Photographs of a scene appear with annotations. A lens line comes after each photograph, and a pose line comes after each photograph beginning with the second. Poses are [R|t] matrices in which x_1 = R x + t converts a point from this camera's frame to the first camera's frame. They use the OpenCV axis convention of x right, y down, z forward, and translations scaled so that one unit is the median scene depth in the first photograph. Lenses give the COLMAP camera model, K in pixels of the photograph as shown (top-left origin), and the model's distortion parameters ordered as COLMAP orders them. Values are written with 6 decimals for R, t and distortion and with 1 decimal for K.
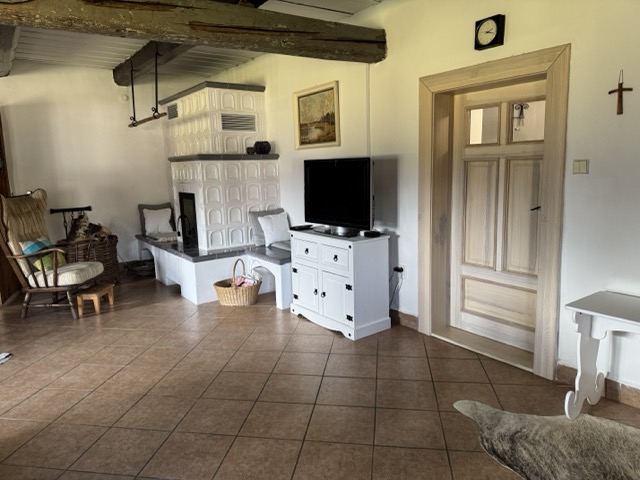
lens RADIAL K [[458.3, 0, 318.7], [0, 458.3, 239.0], [0, 0, 1]] dist [-0.006913, -0.014405]
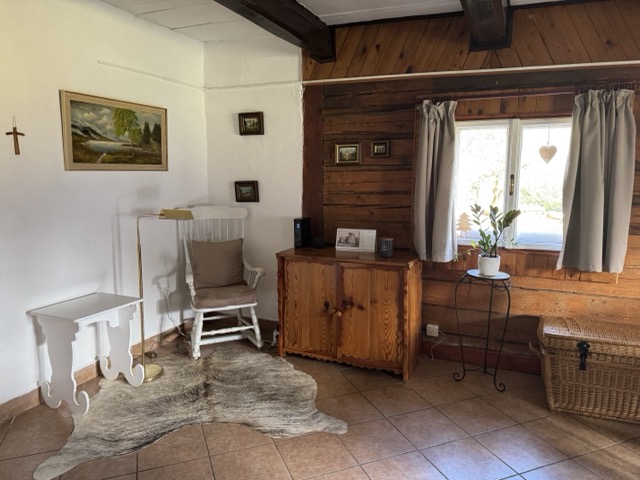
lens RADIAL K [[458.3, 0, 318.3], [0, 458.3, 239.0], [0, 0, 1]] dist [-0.006913, -0.014405]
pose [[-0.518790, -0.069483, 0.852073, -0.723747], [0.170112, 0.968370, 0.182540, -0.151084], [-0.837806, 0.239648, -0.490561, 0.990962]]
